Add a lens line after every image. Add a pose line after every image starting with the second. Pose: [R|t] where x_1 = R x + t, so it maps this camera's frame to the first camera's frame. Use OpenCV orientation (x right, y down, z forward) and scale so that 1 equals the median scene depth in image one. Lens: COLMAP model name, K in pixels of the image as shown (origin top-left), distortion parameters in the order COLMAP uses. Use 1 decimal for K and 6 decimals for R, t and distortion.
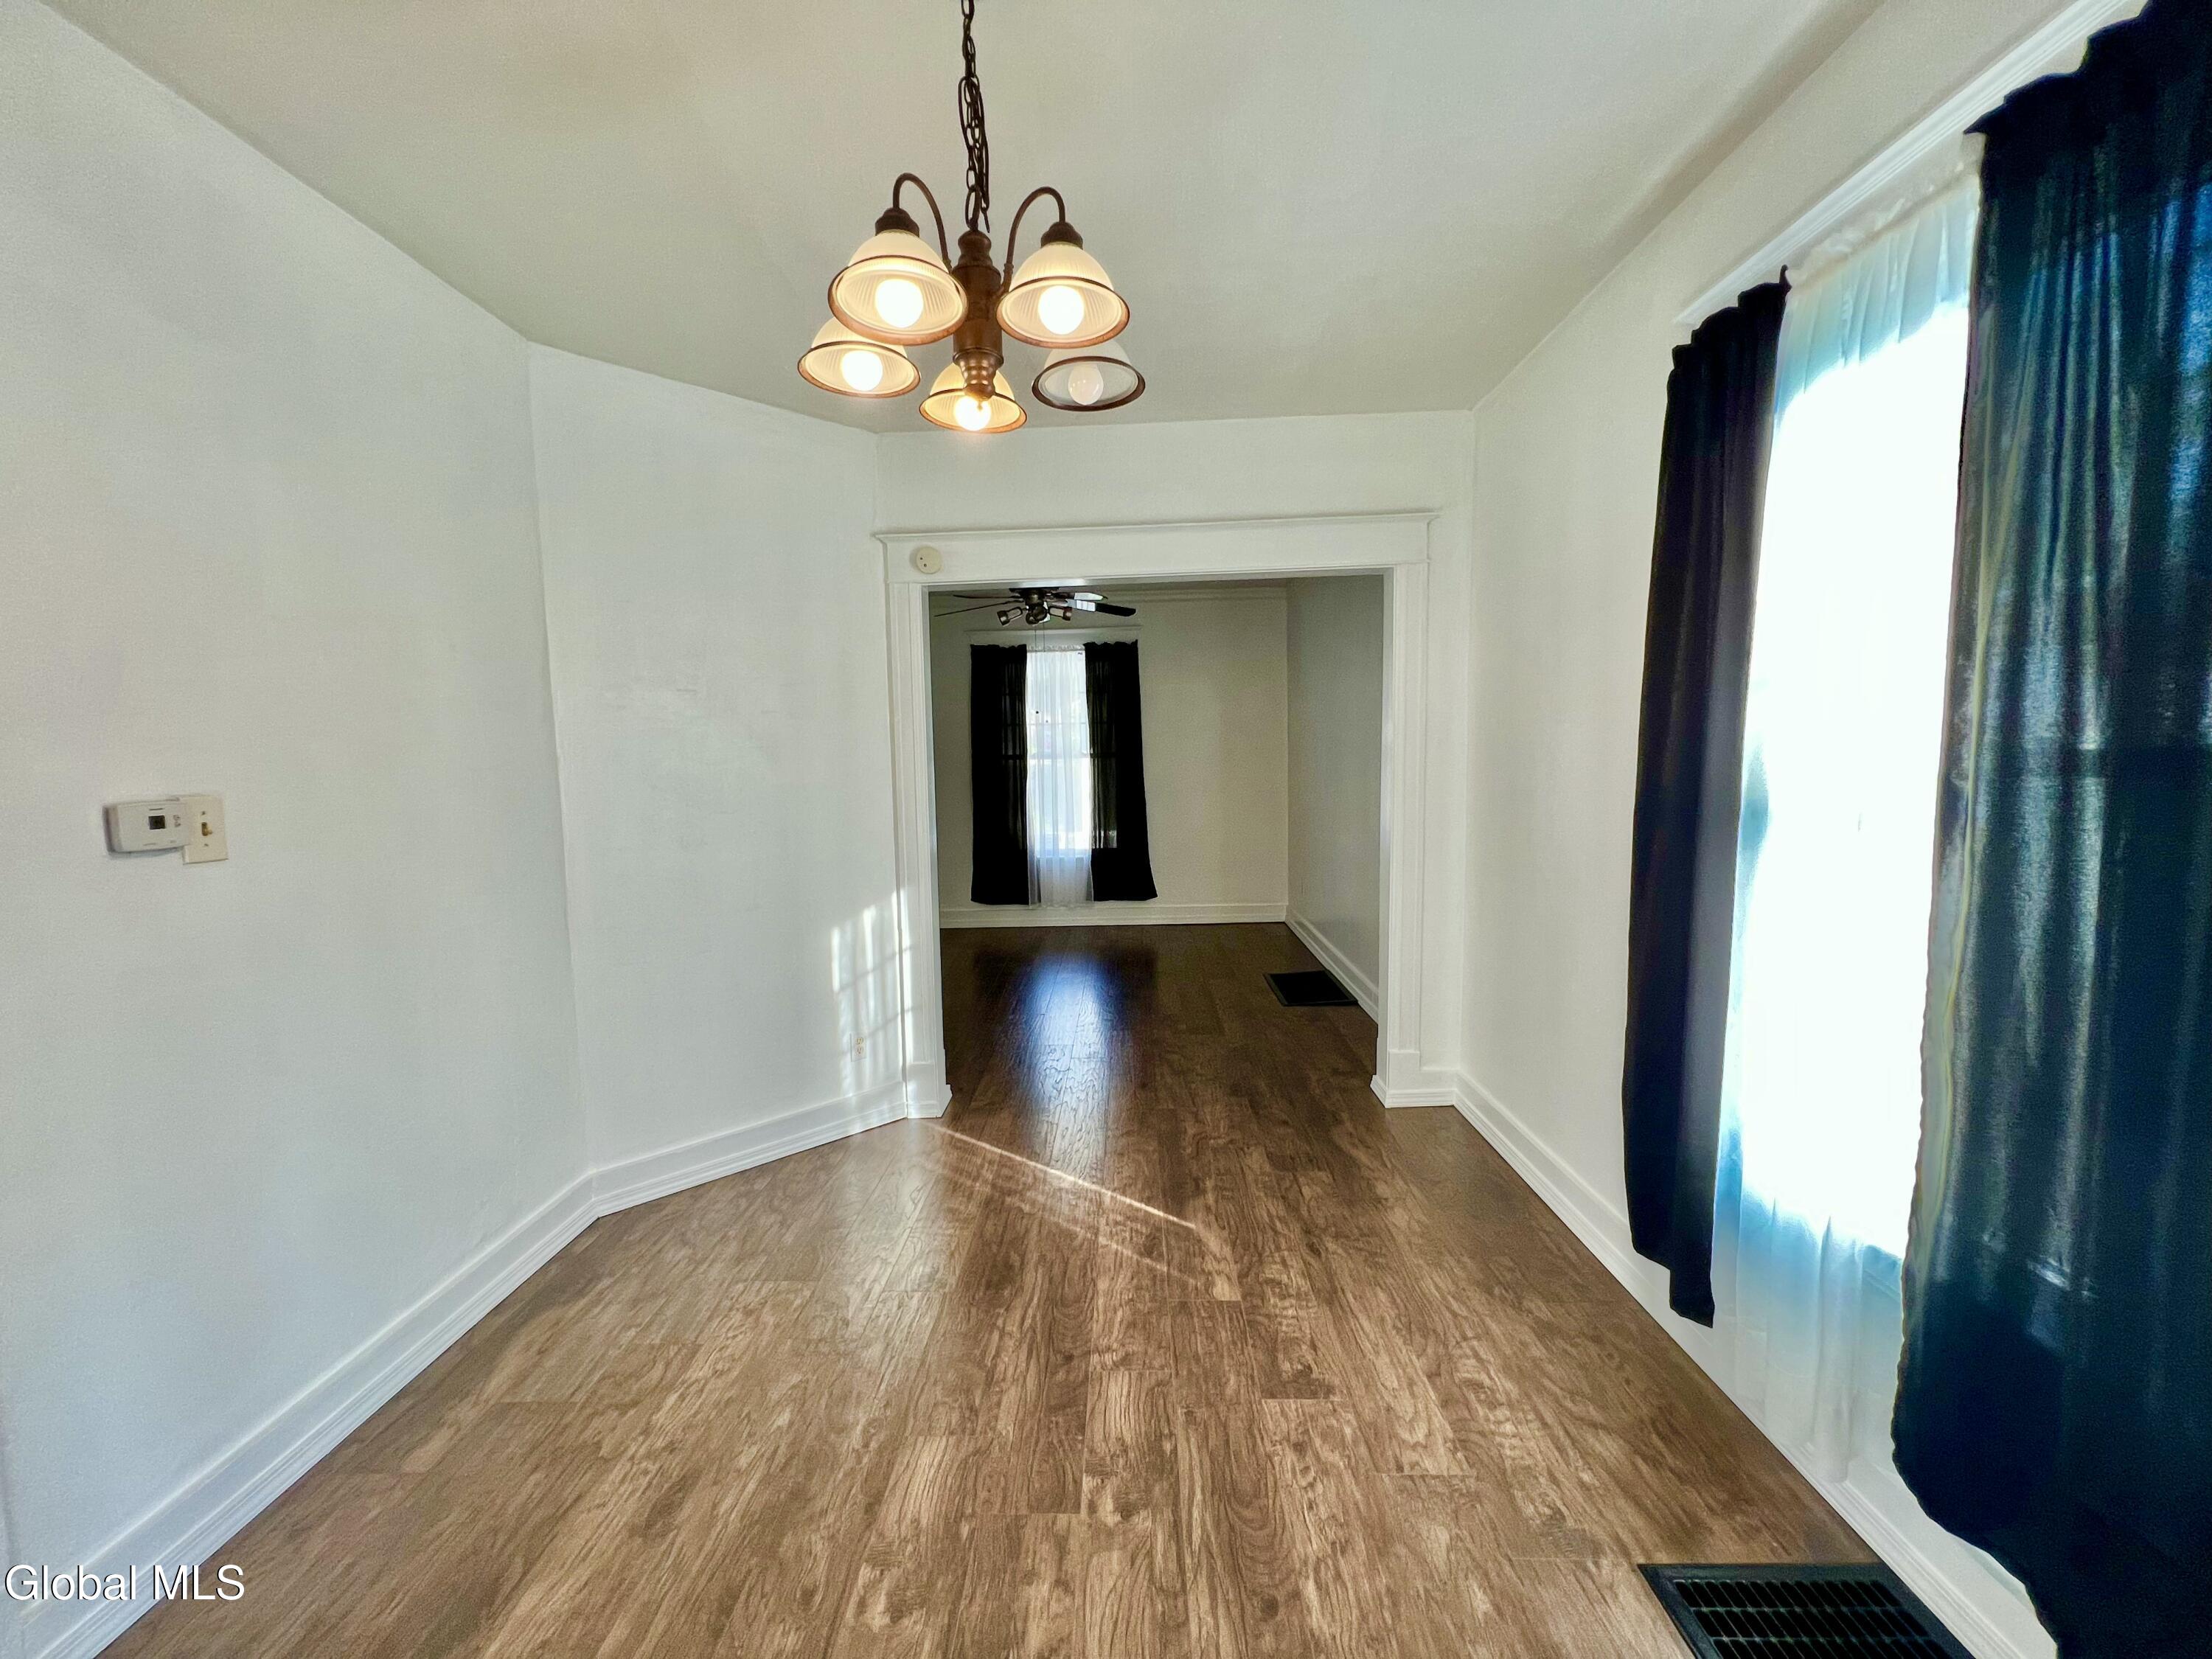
lens RADIAL K [[889.7, 0, 1090.9], [0, 889.7, 832.2], [0, 0, 1]] dist [-0.002462, 0.000586]
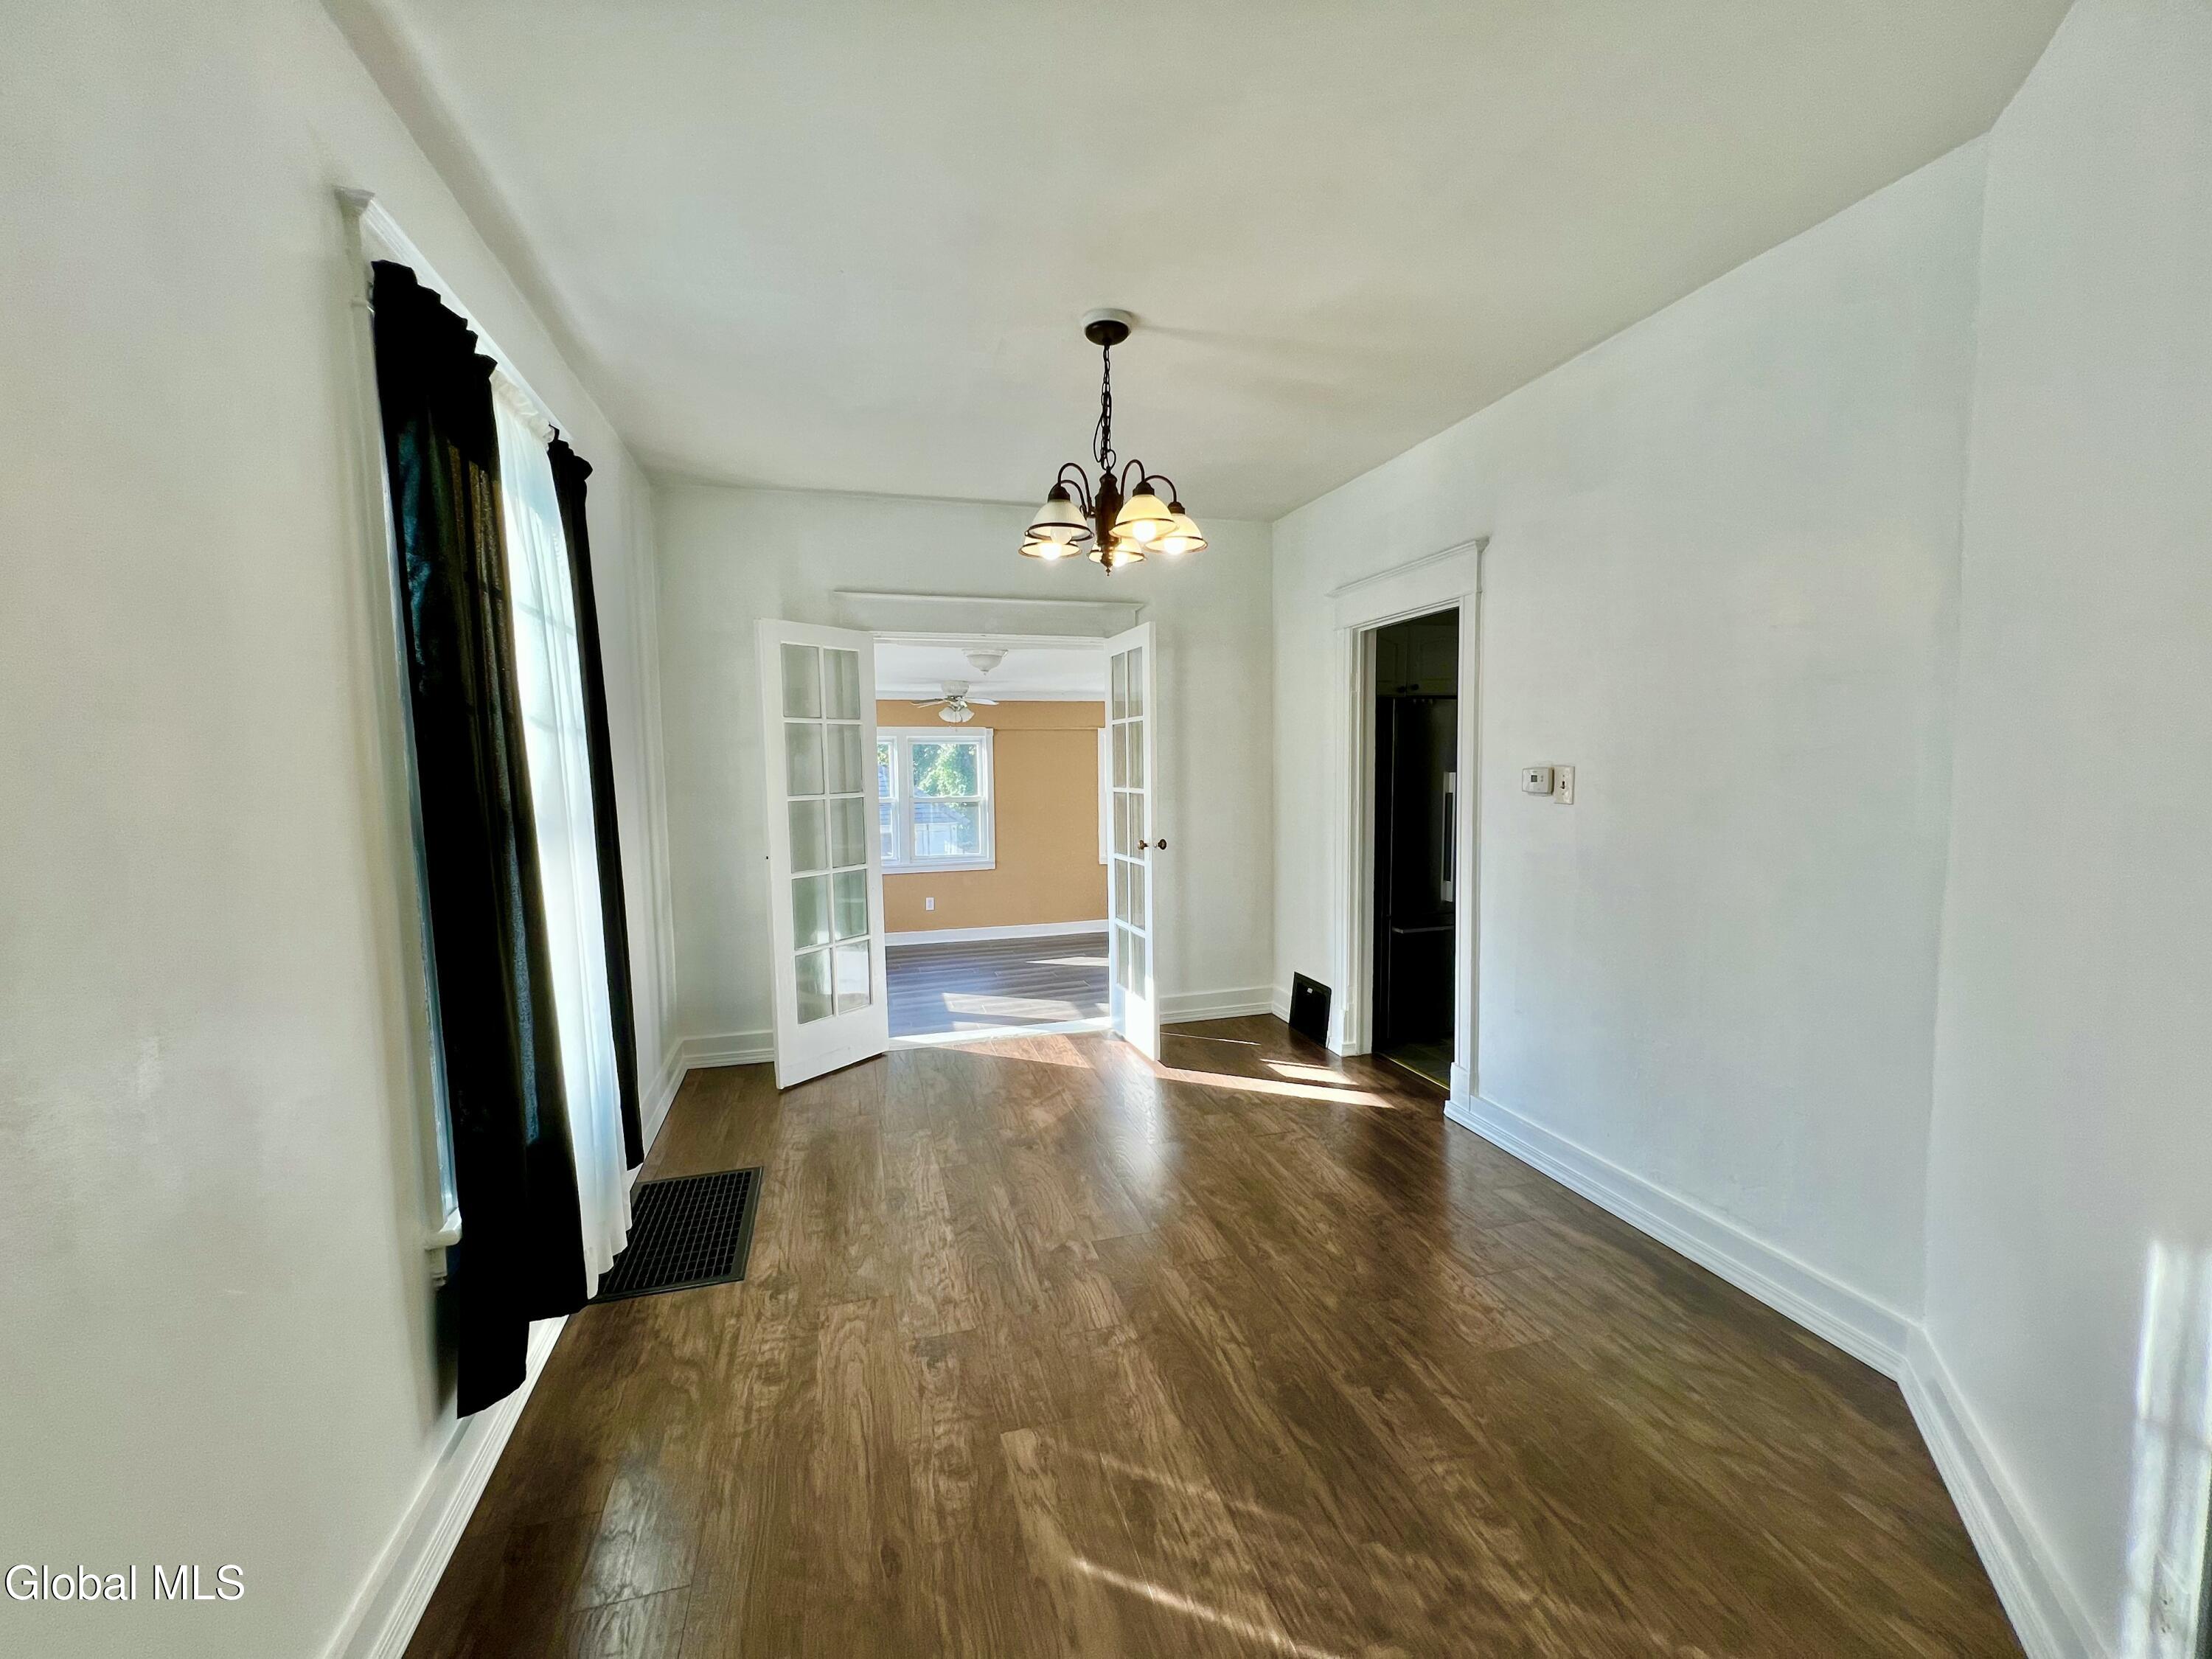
lens RADIAL K [[889.7, 0, 1094.4], [0, 889.7, 837.4], [0, 0, 1]] dist [-0.002462, 0.000586]
pose [[-0.950413, 0.063663, -0.304404, 0.324427], [0.008085, 0.983550, 0.180455, -0.171318], [0.310885, 0.169045, -0.935294, 1.835308]]
